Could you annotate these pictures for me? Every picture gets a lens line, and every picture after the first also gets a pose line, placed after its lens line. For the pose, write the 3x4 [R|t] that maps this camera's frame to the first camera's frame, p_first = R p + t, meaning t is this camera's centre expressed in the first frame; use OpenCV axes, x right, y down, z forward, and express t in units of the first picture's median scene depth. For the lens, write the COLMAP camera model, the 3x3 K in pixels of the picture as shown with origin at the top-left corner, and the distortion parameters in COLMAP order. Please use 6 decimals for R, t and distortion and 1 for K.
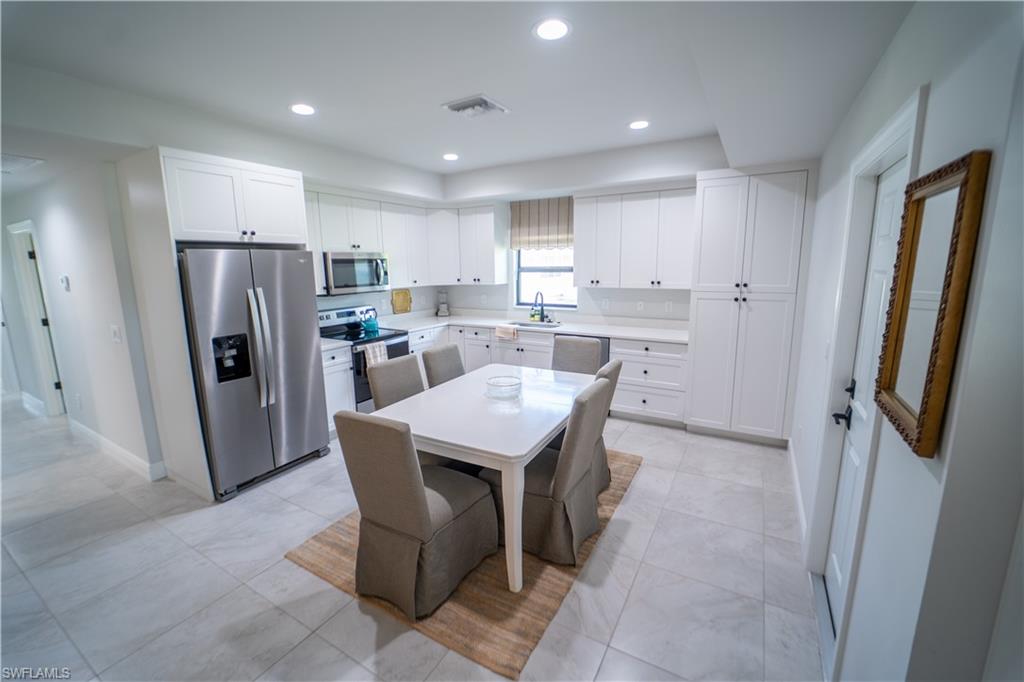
lens RADIAL K [[424.3, 0, 513.7], [0, 424.3, 341.3], [0, 0, 1]] dist [-0.018195, 0.001295]
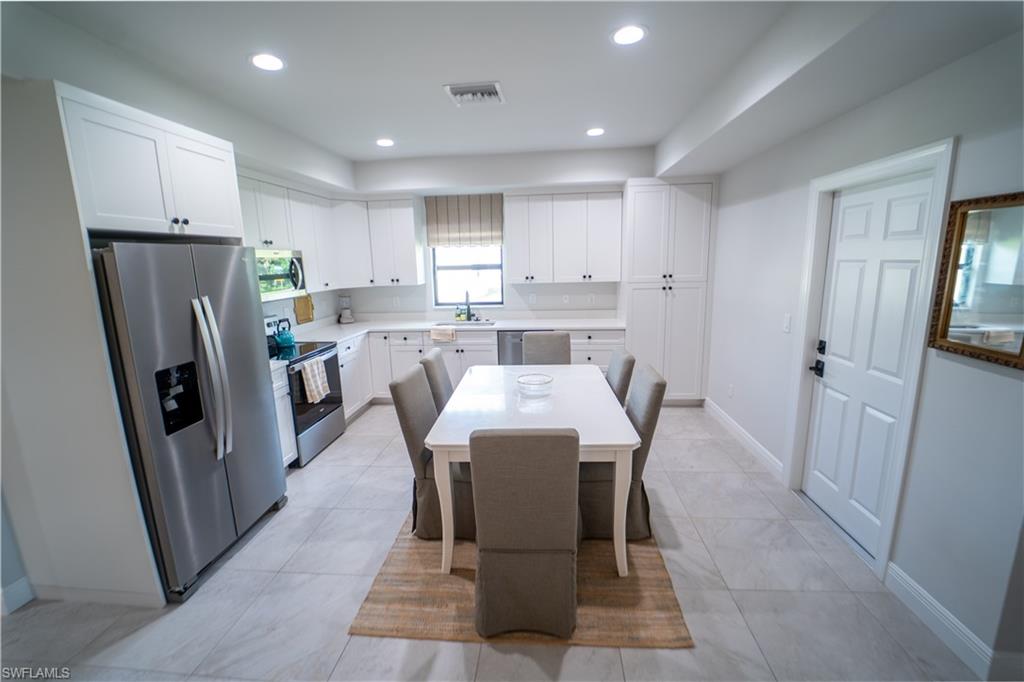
lens RADIAL K [[424.3, 0, 518.0], [0, 424.3, 340.1], [0, 0, 1]] dist [-0.018195, 0.001295]
pose [[0.901281, -0.091294, 0.423506, -0.397499], [0.092003, 0.995581, 0.018818, -0.015413], [-0.423352, 0.022003, 0.905698, 0.106194]]
